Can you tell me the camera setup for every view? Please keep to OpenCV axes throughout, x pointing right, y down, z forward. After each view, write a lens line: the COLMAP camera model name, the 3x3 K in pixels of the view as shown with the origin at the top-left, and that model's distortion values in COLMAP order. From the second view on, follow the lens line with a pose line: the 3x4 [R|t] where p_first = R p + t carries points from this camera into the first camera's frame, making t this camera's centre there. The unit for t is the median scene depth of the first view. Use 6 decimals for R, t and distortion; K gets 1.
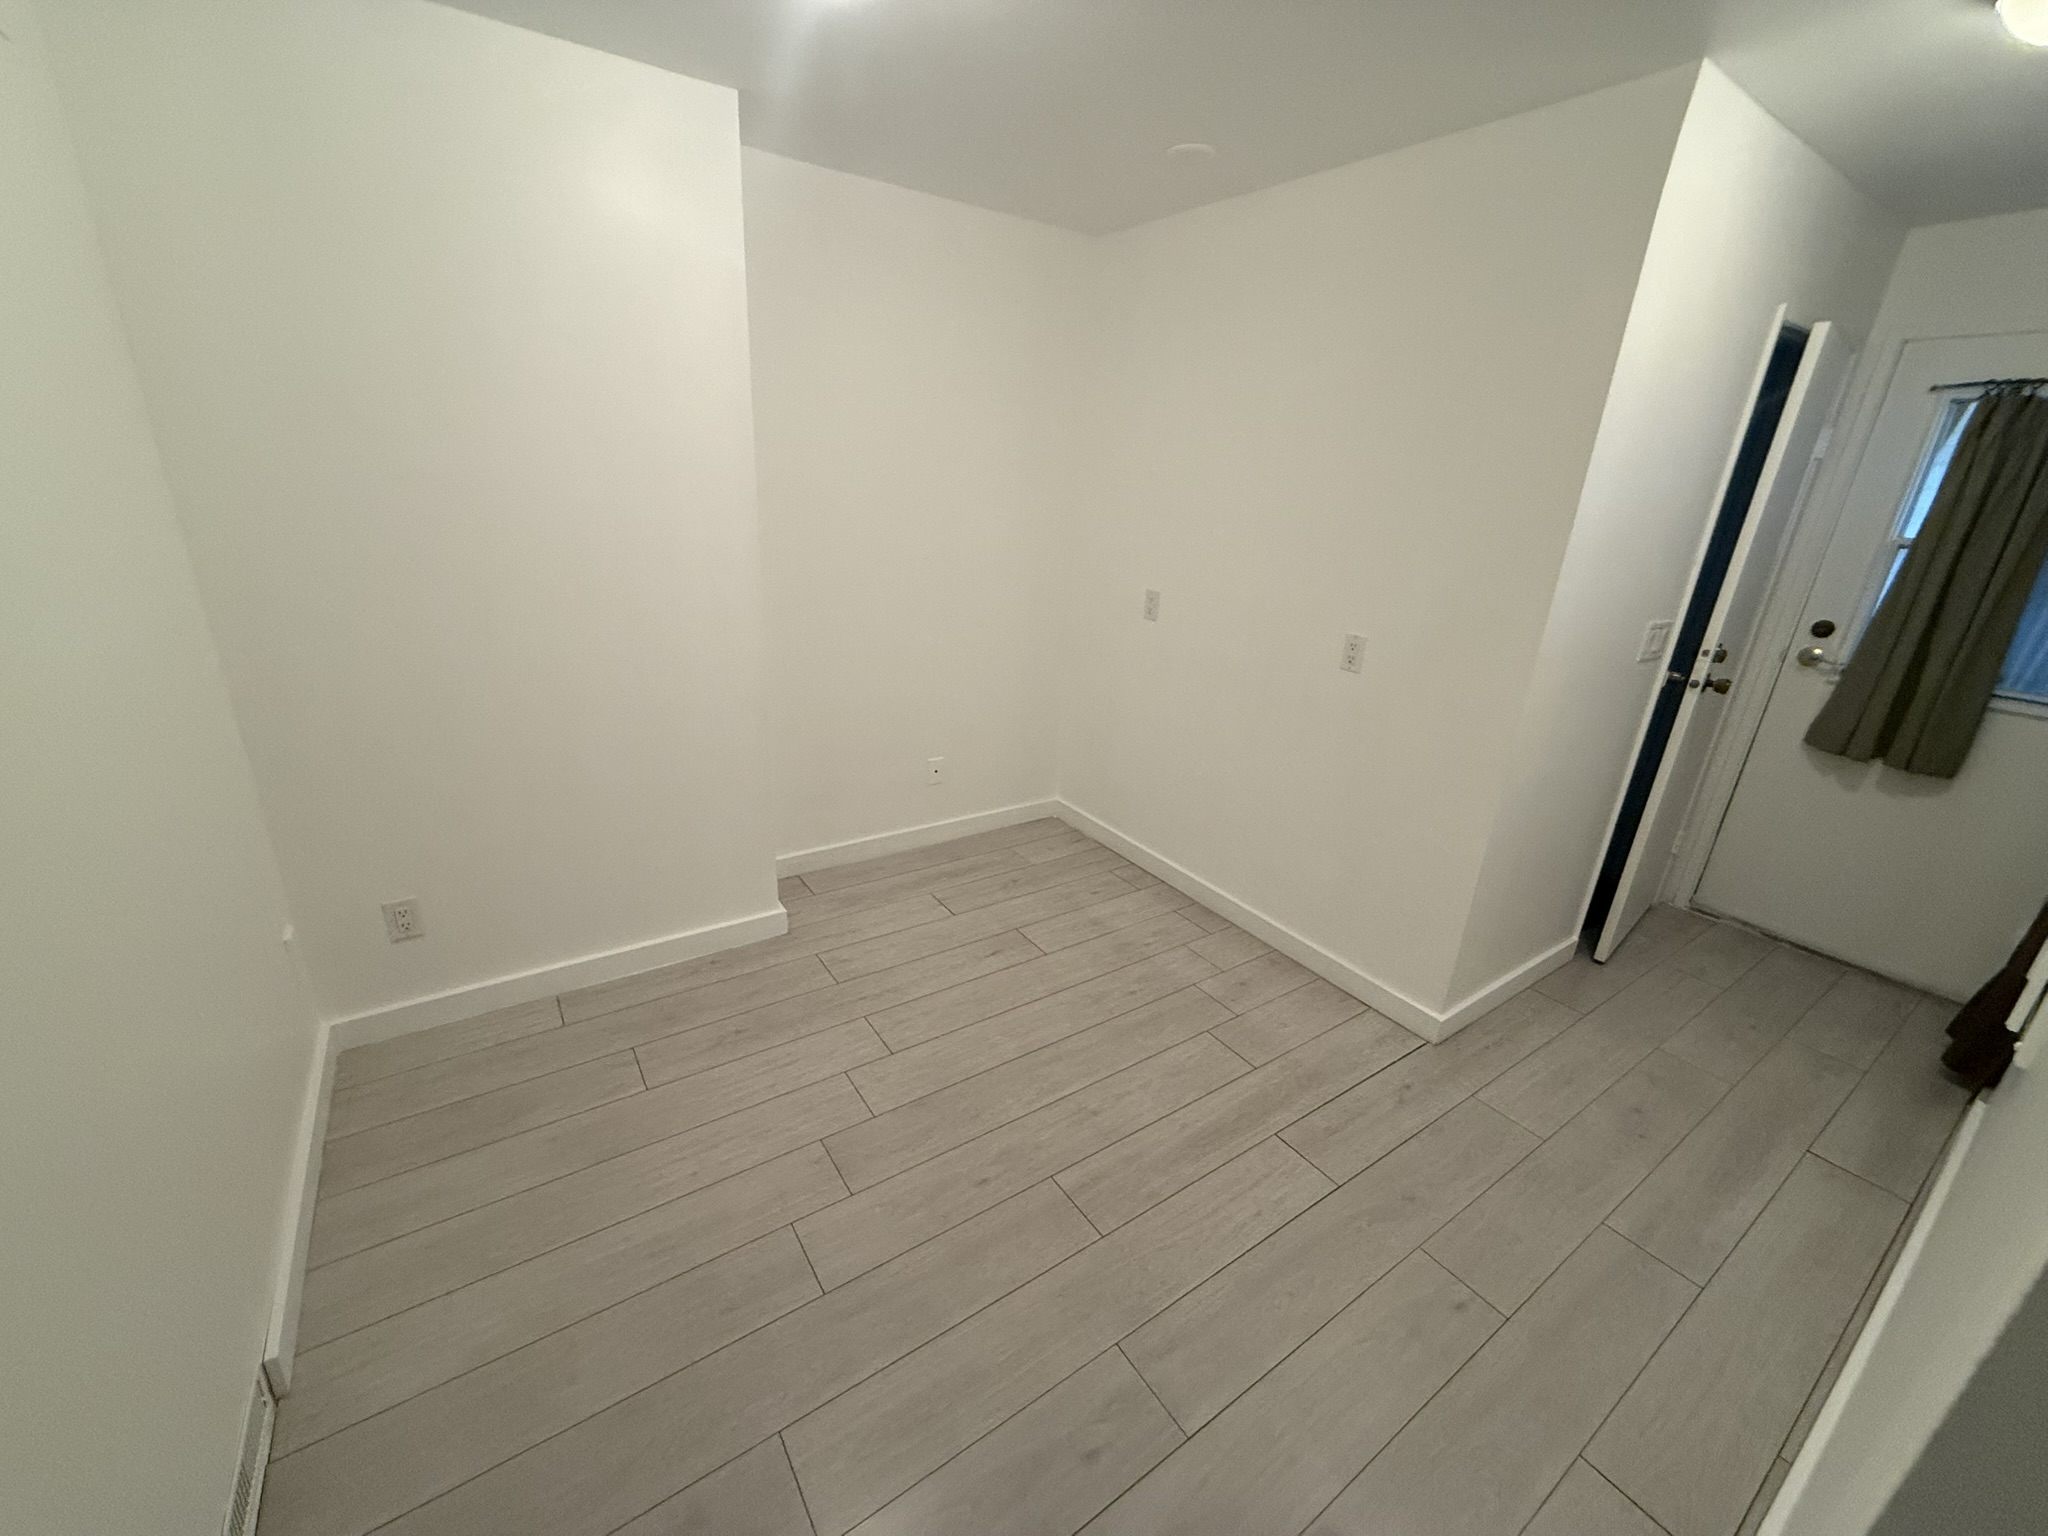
lens RADIAL K [[817.4, 0, 1021.3], [0, 817.4, 768.2], [0, 0, 1]] dist [-0.000697, 0.000028]
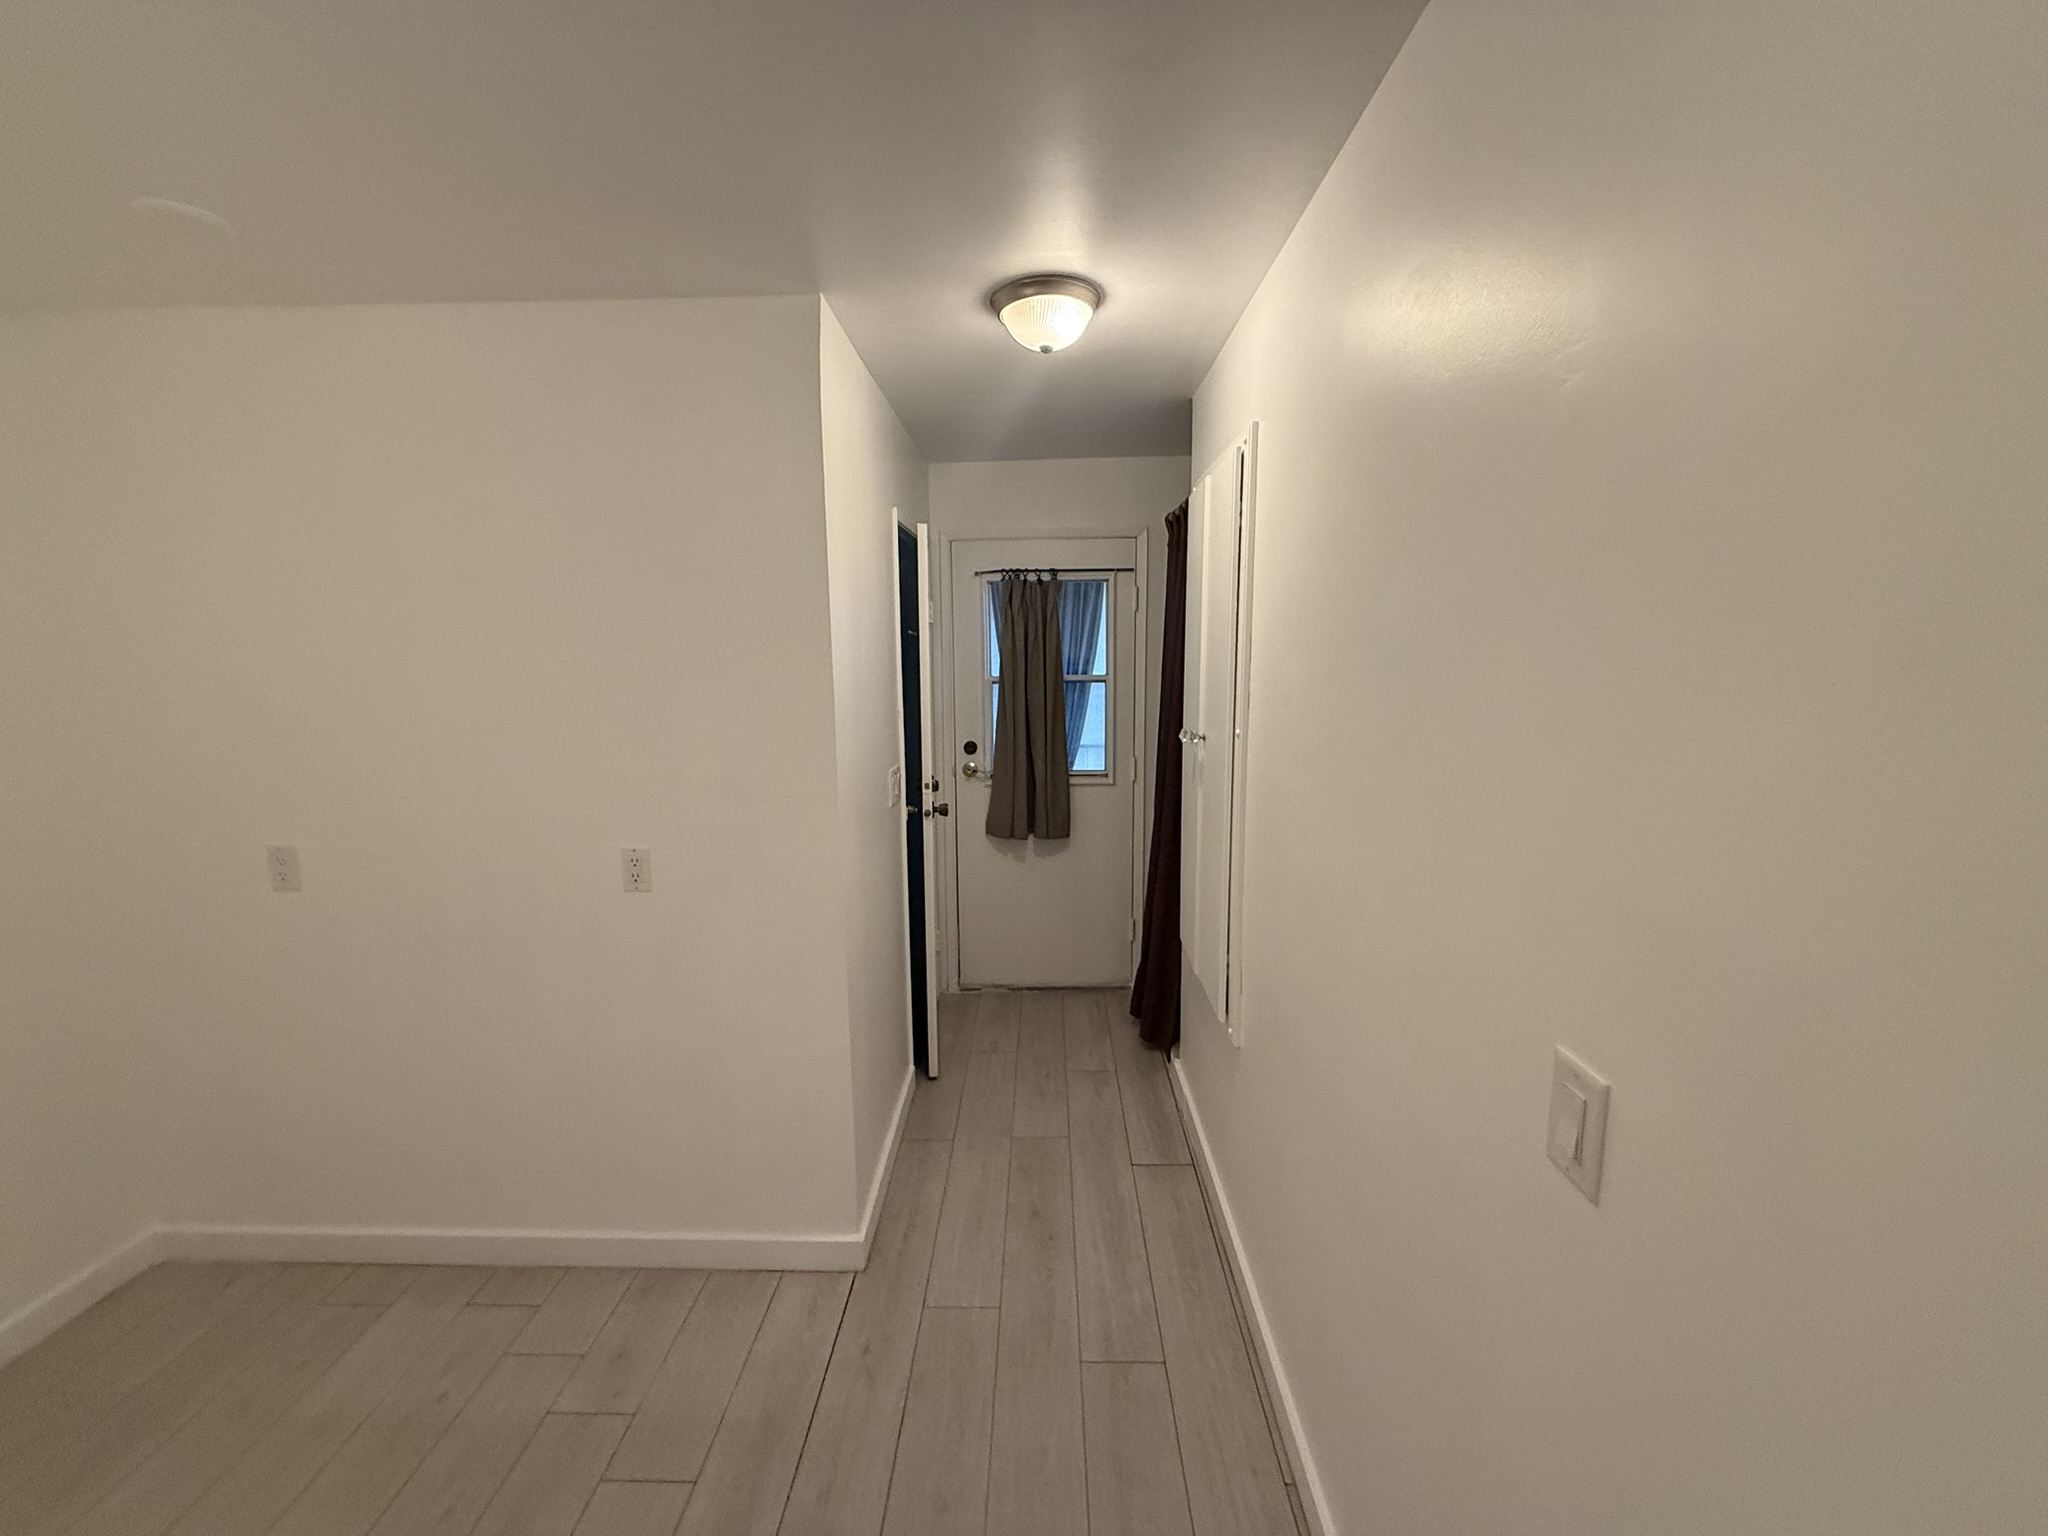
lens RADIAL K [[817.4, 0, 1022.7], [0, 817.4, 768.6], [0, 0, 1]] dist [-0.000697, 0.000028]
pose [[0.584078, -0.172337, 0.793192, 0.003151], [0.313265, 0.949352, -0.024410, -0.087554], [-0.748811, 0.262737, 0.608483, 0.174890]]
